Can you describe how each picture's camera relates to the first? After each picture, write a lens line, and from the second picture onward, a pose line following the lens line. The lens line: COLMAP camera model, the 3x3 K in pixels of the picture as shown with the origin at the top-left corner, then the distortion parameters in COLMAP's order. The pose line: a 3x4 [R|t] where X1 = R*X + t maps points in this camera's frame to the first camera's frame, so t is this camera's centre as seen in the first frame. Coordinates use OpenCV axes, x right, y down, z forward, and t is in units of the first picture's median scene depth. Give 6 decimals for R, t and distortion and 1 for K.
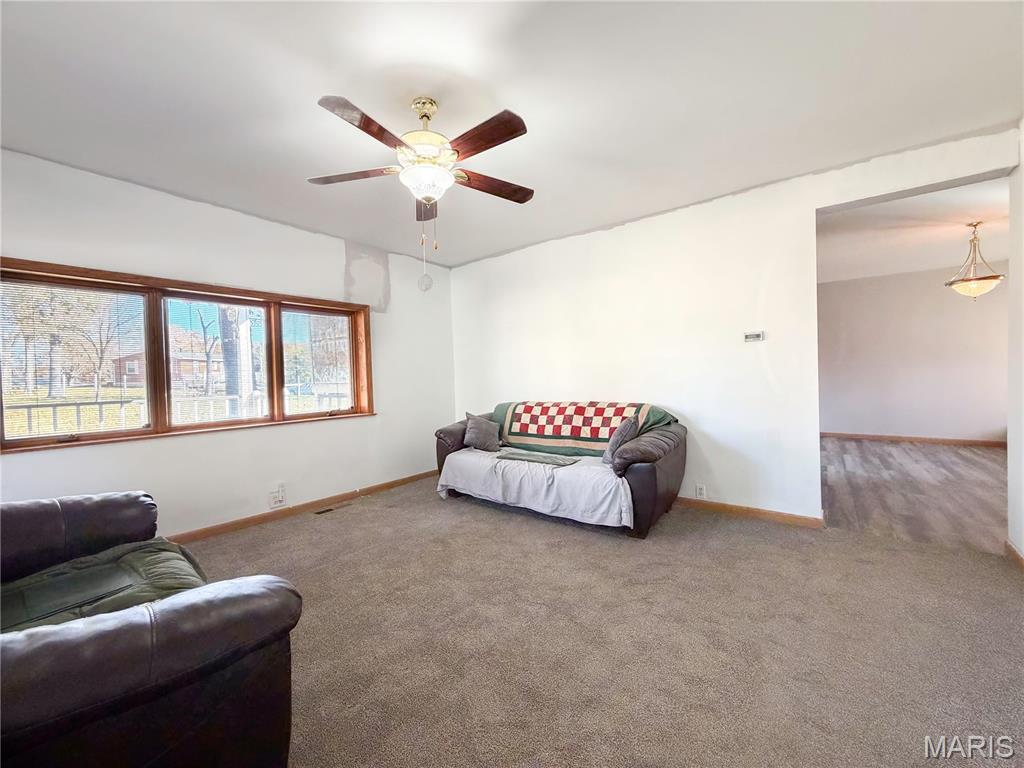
lens RADIAL K [[409.9, 0, 511.9], [0, 409.9, 383.9], [0, 0, 1]] dist [-0.000956, 0.000313]
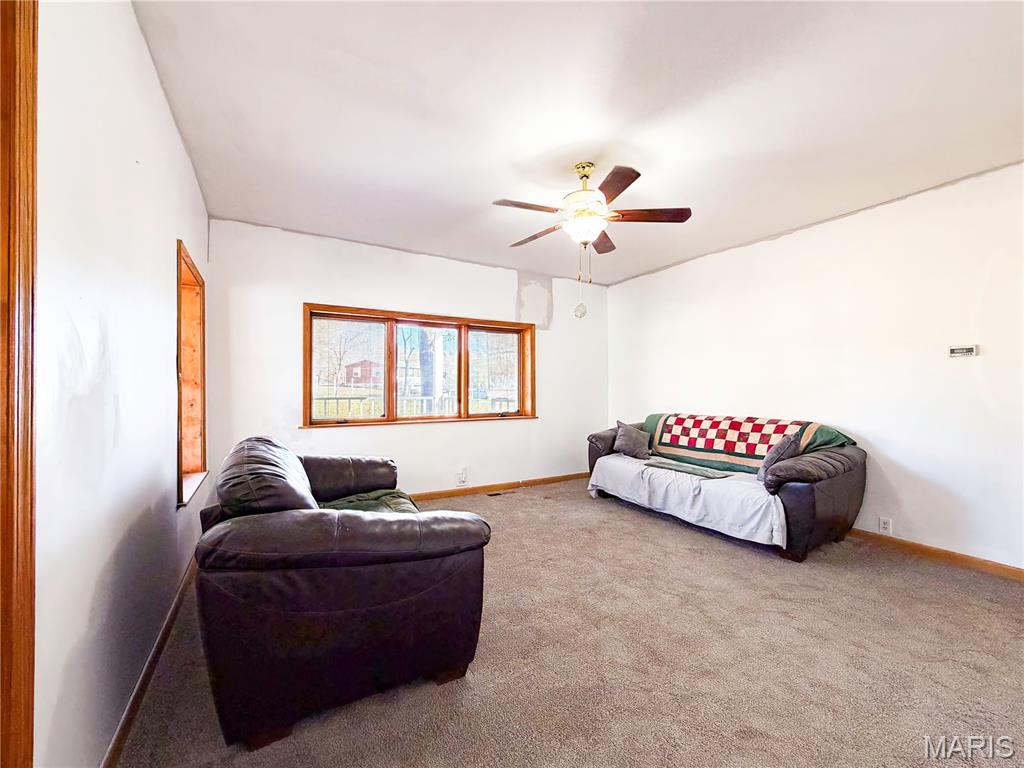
lens RADIAL K [[409.9, 0, 506.5], [0, 409.9, 383.3], [0, 0, 1]] dist [-0.000956, 0.000313]
pose [[0.922703, 0.025998, -0.384633, 0.041264], [-0.034825, 0.999265, -0.016000, -0.001306], [0.383934, 0.028158, 0.922931, -0.141425]]
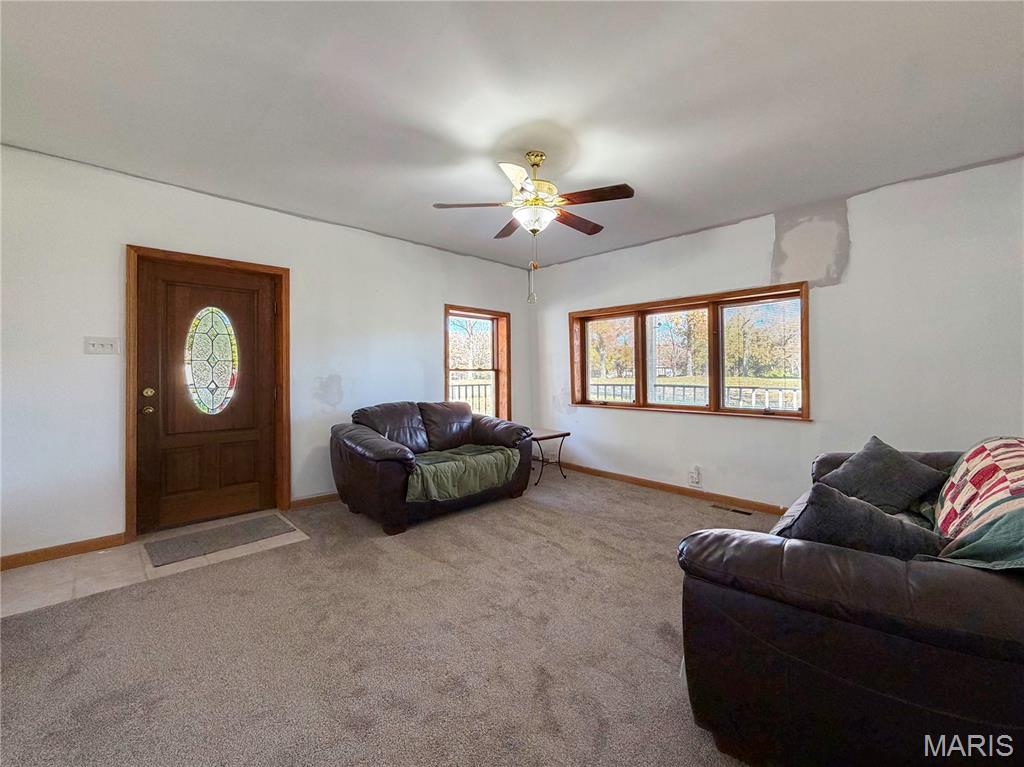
lens RADIAL K [[409.9, 0, 499.4], [0, 409.9, 372.1], [0, 0, 1]] dist [-0.000956, 0.000313]
pose [[-0.144920, 0.021222, -0.989216, 0.693244], [-0.016748, 0.999574, 0.023898, -0.034491], [0.989302, 0.020030, -0.144503, 0.718223]]
